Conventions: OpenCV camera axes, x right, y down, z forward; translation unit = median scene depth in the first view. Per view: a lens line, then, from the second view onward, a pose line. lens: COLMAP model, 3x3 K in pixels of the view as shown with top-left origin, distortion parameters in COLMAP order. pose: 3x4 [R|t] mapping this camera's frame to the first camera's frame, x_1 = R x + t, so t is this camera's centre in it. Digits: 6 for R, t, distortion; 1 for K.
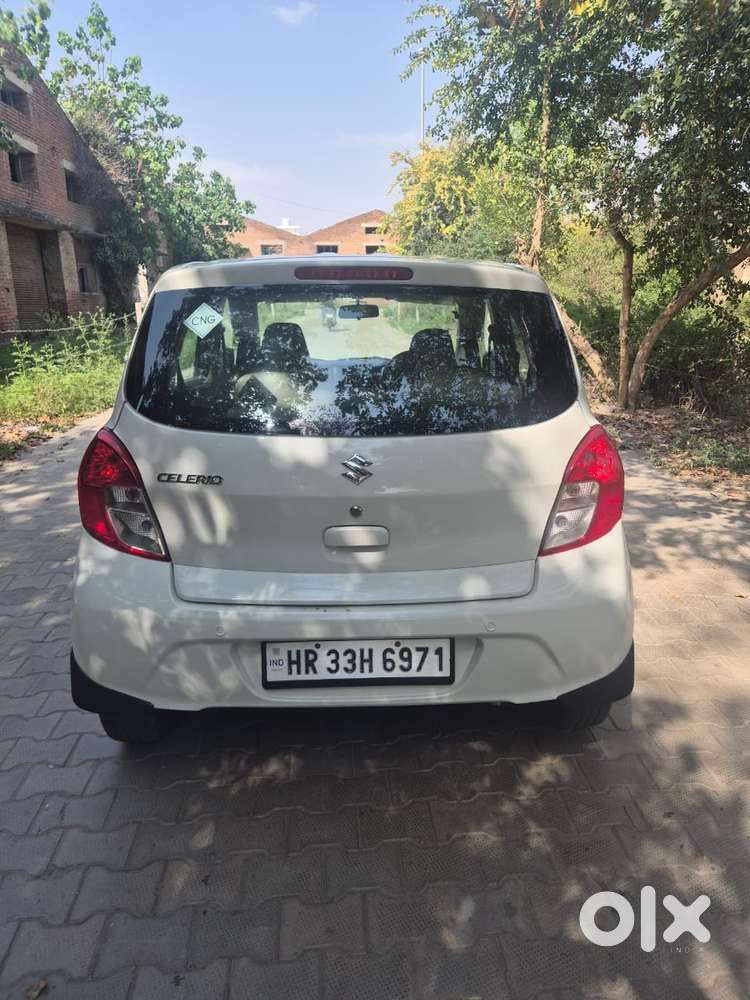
lens RADIAL K [[677.5, 0, 380.2], [0, 677.5, 495.1], [0, 0, 1]] dist [0.056102, -0.043721]
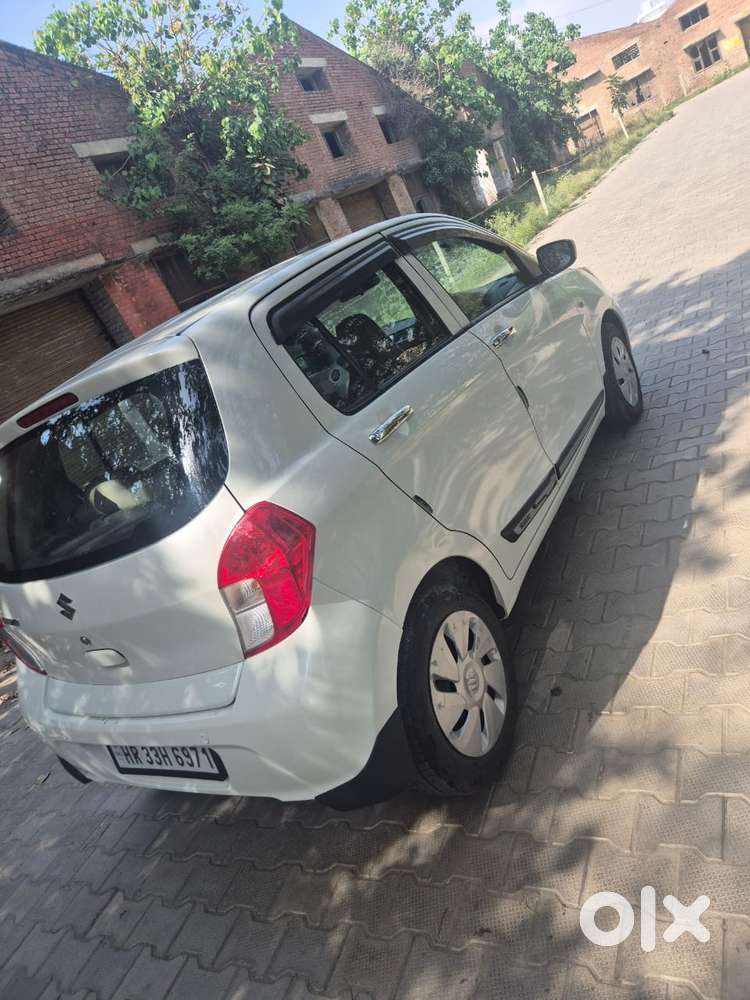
lens RADIAL K [[668.7, 0, 375.0], [0, 668.7, 500.0], [0, 0, 1]] dist [0.062943, -0.056991]
pose [[0.760476, -0.174370, -0.625517, 0.091088], [0.296009, 0.950457, 0.094925, -0.013689], [0.577974, -0.257347, 0.774415, 0.043009]]
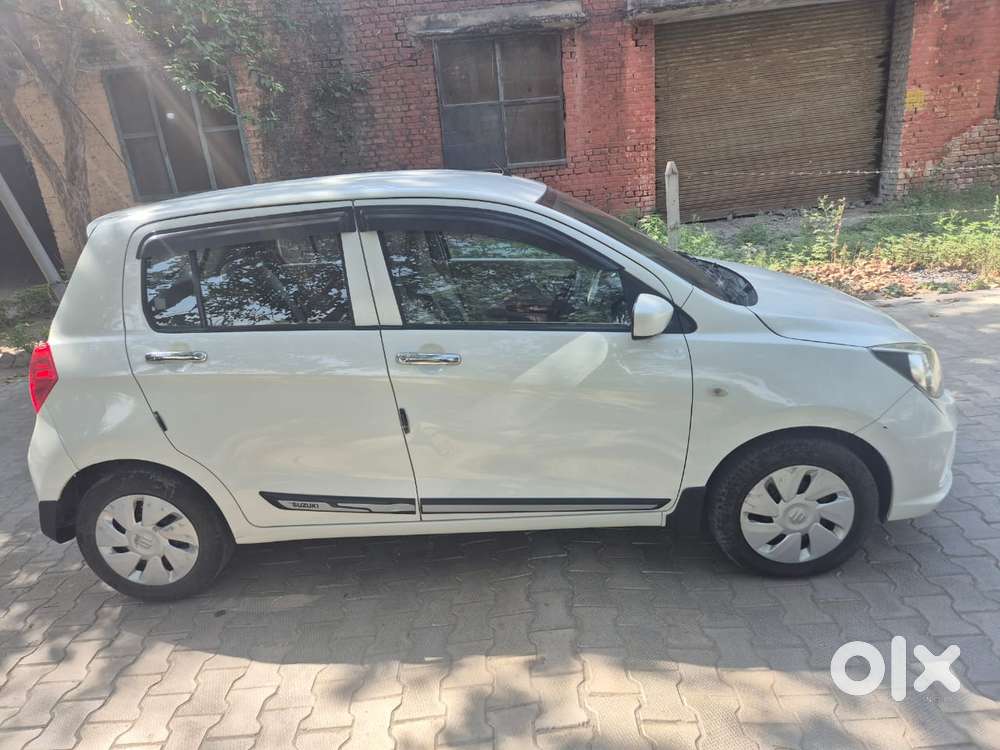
lens RADIAL K [[677.5, 0, 500.0], [0, 677.5, 375.0], [0, 0, 1]] dist [0.056102, -0.043721]
pose [[-0.093040, 0.331361, -0.938905, 0.145956], [-0.186897, 0.920421, 0.343358, -0.065182], [0.977964, 0.207425, -0.023706, 0.184621]]
